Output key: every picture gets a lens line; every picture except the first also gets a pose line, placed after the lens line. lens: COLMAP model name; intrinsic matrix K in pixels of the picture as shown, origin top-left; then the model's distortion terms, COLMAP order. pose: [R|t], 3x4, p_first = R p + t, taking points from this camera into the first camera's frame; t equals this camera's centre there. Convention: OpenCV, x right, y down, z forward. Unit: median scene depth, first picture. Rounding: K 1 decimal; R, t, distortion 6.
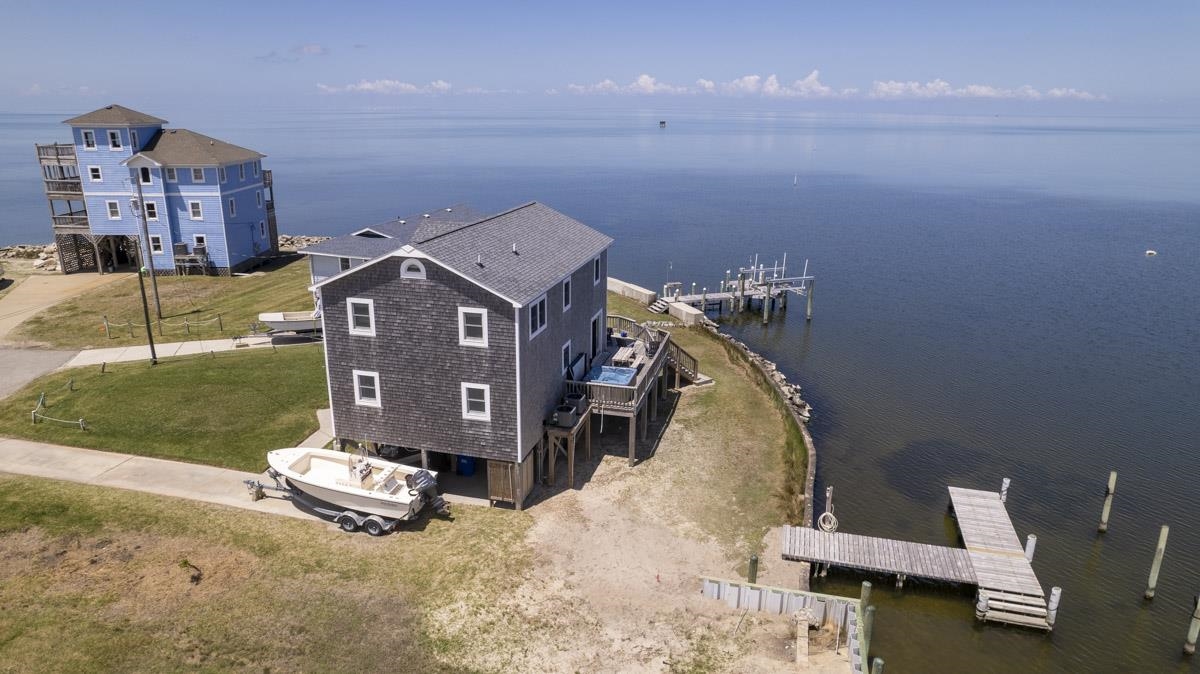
lens RADIAL K [[767.2, 0, 595.5], [0, 767.2, 346.9], [0, 0, 1]] dist [-0.077725, 0.067379]
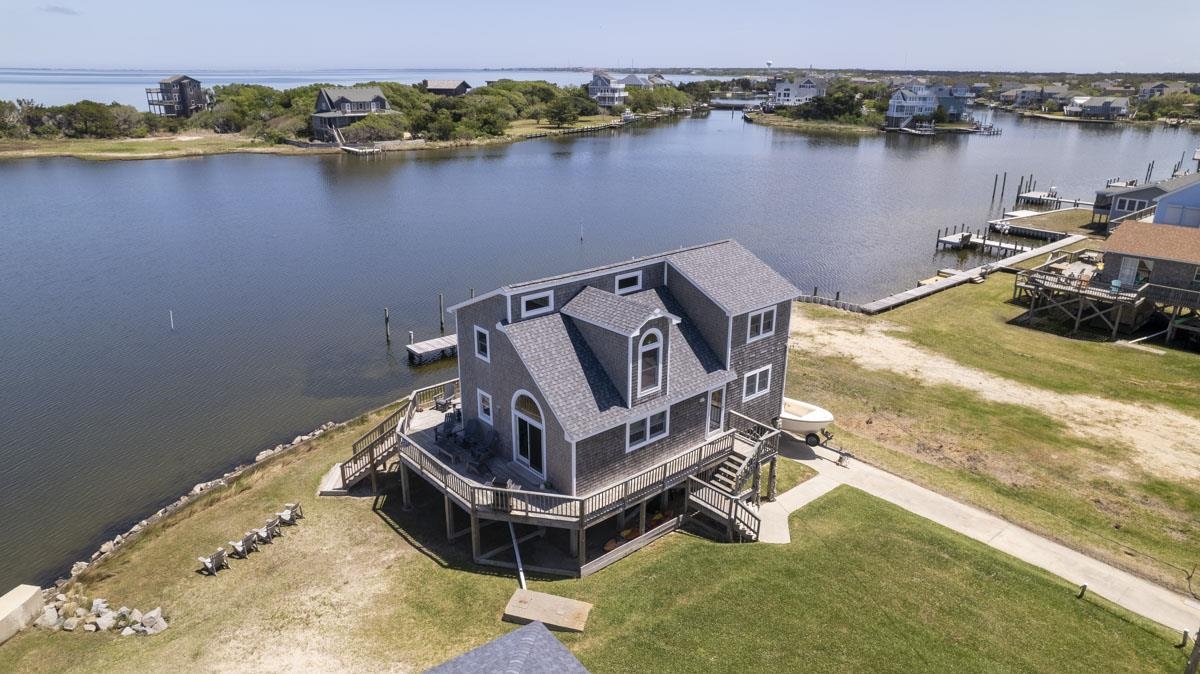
lens RADIAL K [[767.2, 0, 599.2], [0, 767.2, 339.1], [0, 0, 1]] dist [-0.077725, 0.067379]
pose [[-0.826633, -0.200597, 0.525774, -0.782416], [0.157269, 0.814731, 0.558104, -0.769833], [-0.540318, 0.544035, -0.641936, 2.037646]]
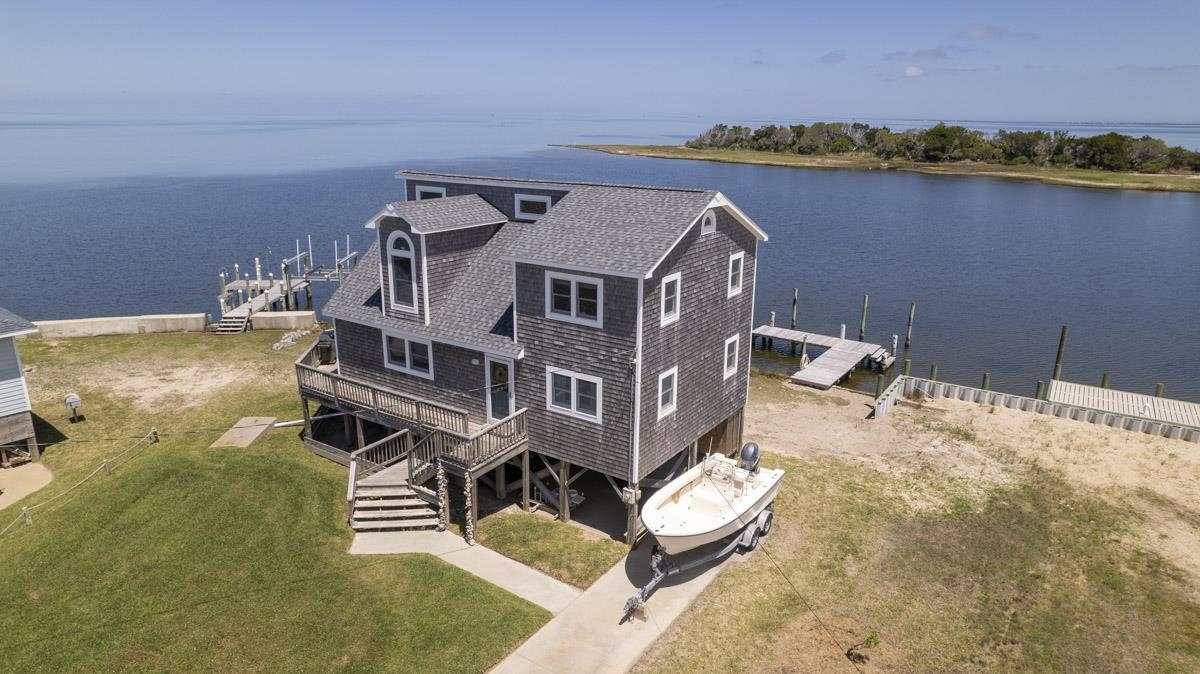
lens RADIAL K [[767.2, 0, 598.9], [0, 767.2, 344.1], [0, 0, 1]] dist [-0.077725, 0.067379]
pose [[0.327859, -0.277812, 0.902956, -1.052402], [0.277043, 0.942037, 0.189243, -0.164260], [-0.903192, 0.188113, 0.385821, 0.788572]]
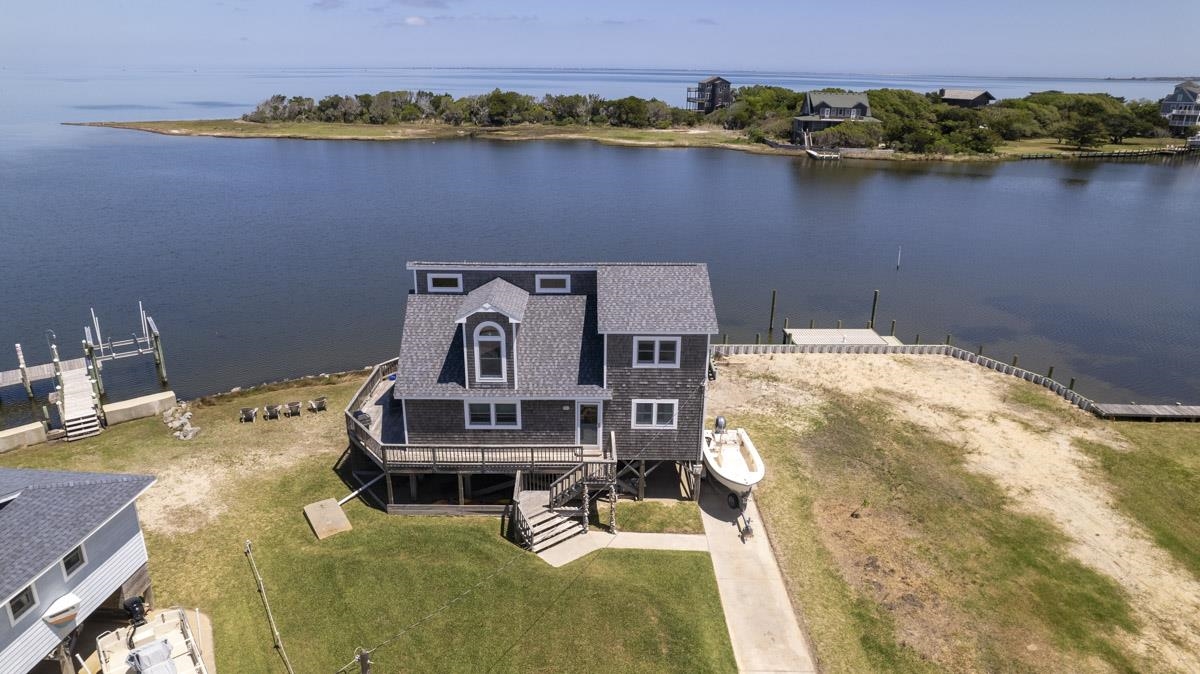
lens RADIAL K [[767.2, 0, 599.0], [0, 767.2, 341.9], [0, 0, 1]] dist [-0.077725, 0.067379]
pose [[-0.259007, -0.336403, 0.905400, -1.365961], [0.279373, 0.871227, 0.403626, -0.570861], [-0.924590, 0.357487, -0.131672, 1.327500]]
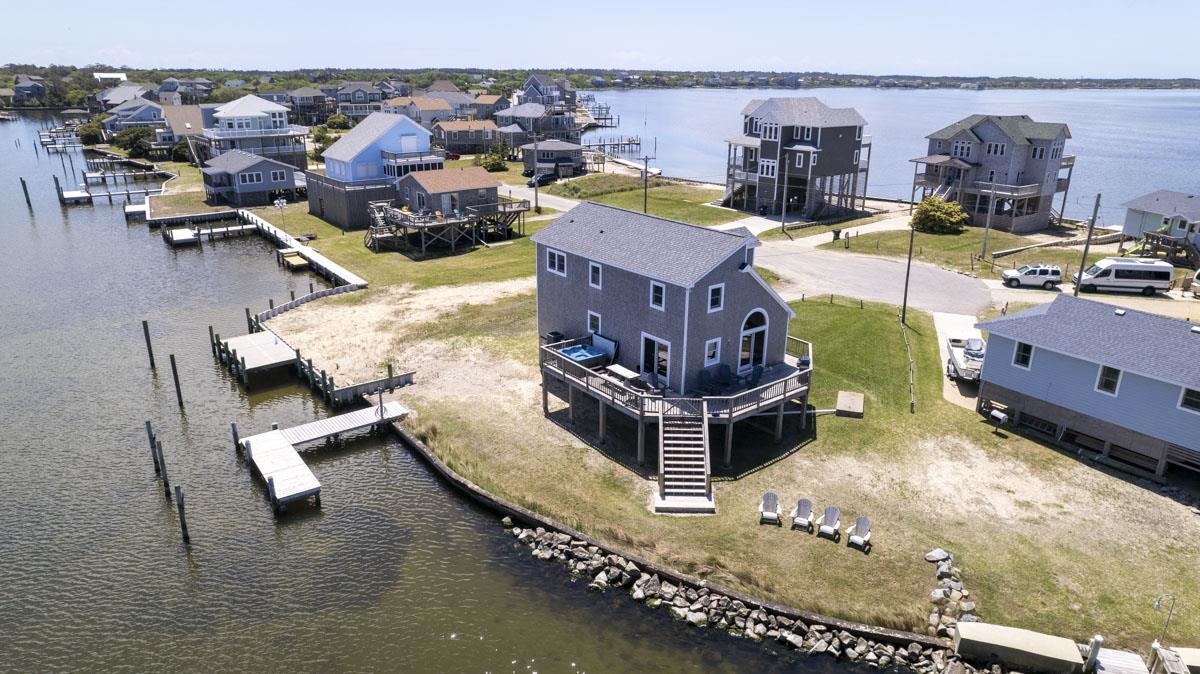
lens RADIAL K [[767.2, 0, 595.4], [0, 767.2, 340.3], [0, 0, 1]] dist [-0.077725, 0.067379]
pose [[-0.612315, 0.252380, -0.749250, 1.115503], [-0.248489, 0.838222, 0.485425, -0.703428], [0.750549, 0.483413, -0.450542, 1.896328]]
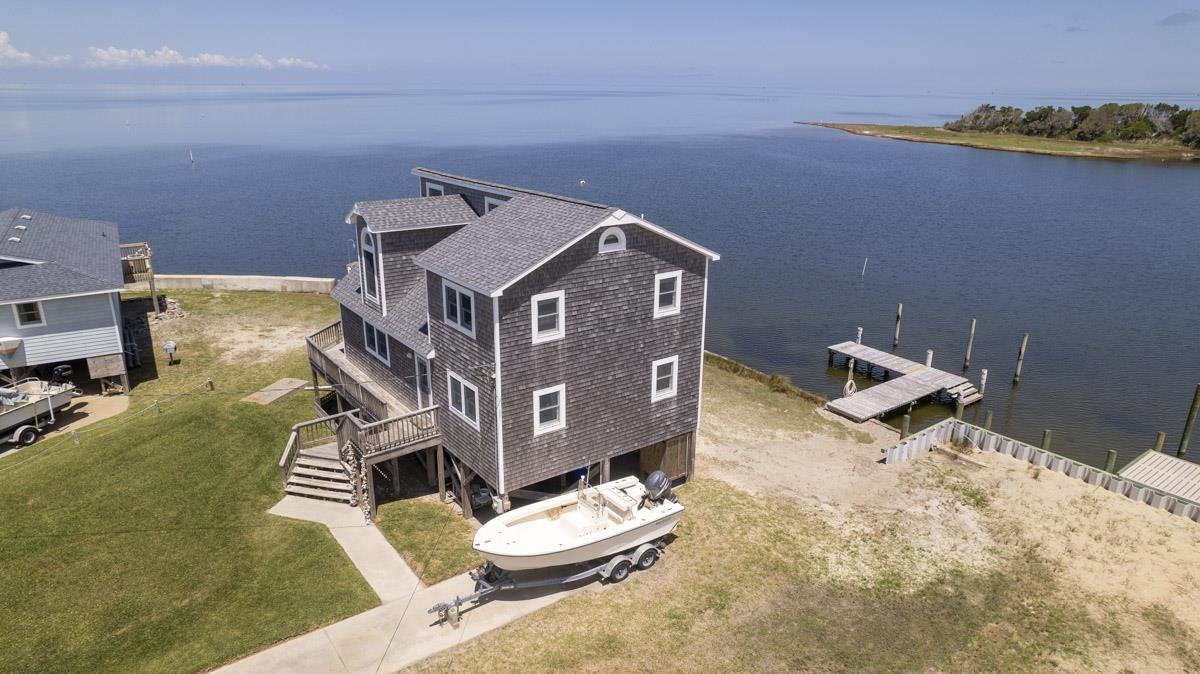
lens RADIAL K [[767.2, 0, 598.4], [0, 767.2, 343.3], [0, 0, 1]] dist [-0.077725, 0.067379]
pose [[0.622098, -0.254555, 0.740403, -0.858502], [0.230252, 0.963334, 0.137739, -0.108922], [-0.748317, 0.084792, 0.657900, 0.471804]]
